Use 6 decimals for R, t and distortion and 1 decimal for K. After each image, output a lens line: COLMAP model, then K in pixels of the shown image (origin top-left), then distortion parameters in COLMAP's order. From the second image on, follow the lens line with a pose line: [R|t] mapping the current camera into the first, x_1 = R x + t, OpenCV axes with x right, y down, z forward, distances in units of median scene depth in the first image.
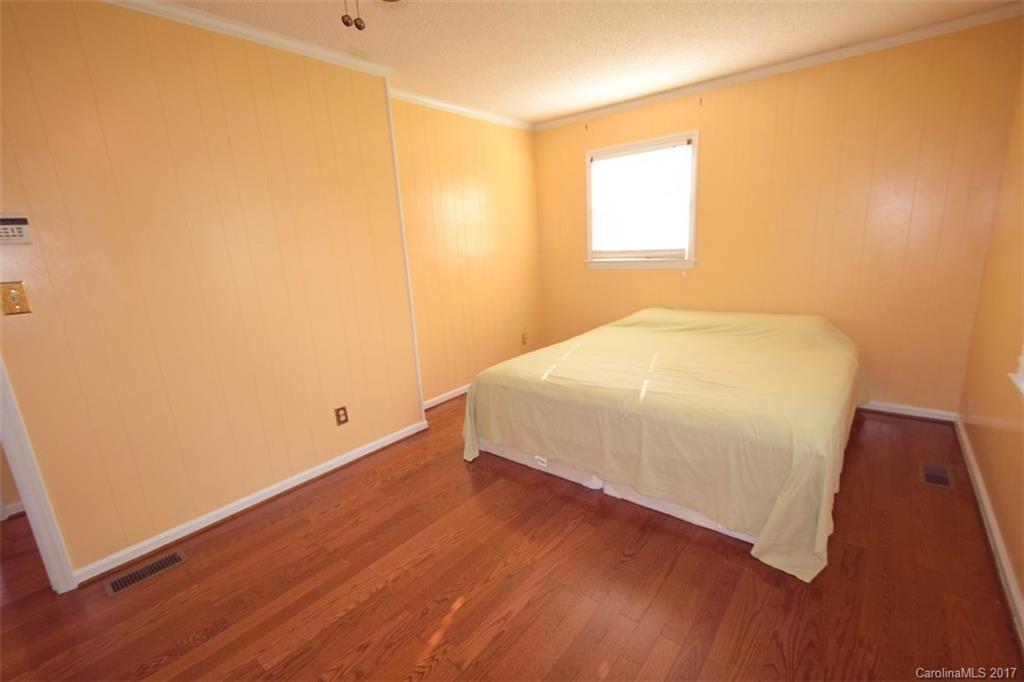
lens RADIAL K [[448.8, 0, 510.5], [0, 448.8, 349.5], [0, 0, 1]] dist [0.000001, -0.000170]
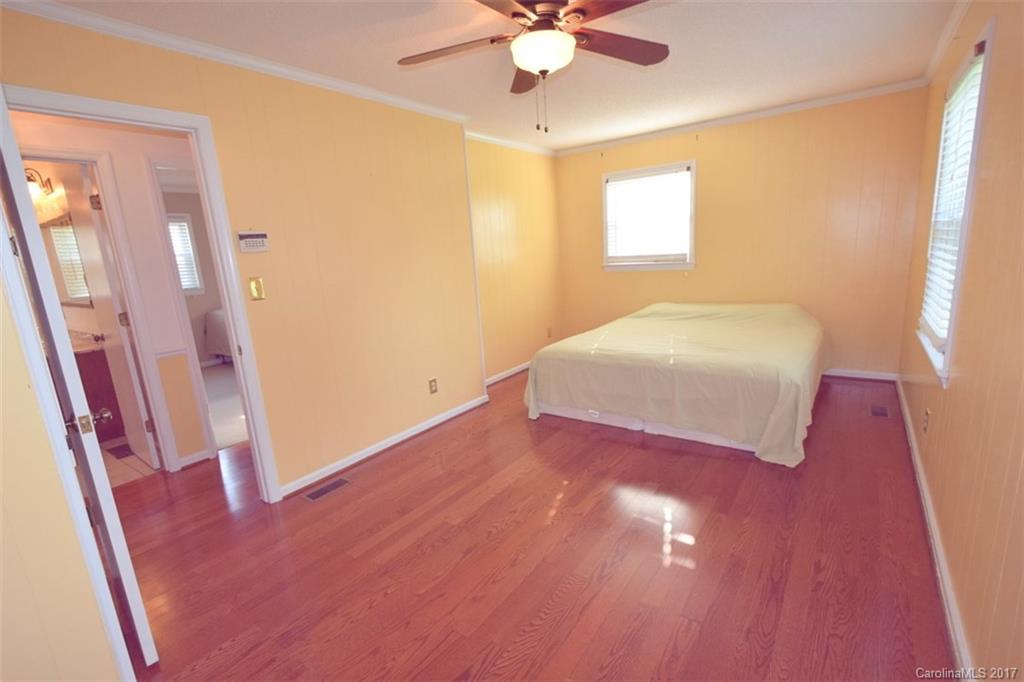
lens RADIAL K [[445.5, 0, 525.2], [0, 445.5, 346.6], [0, 0, 1]] dist [0.002526, 0.000106]
pose [[0.998092, -0.021739, 0.057785, -0.186972], [0.023160, 0.999443, -0.024041, 0.071868], [-0.057230, 0.025333, 0.998040, -0.272972]]
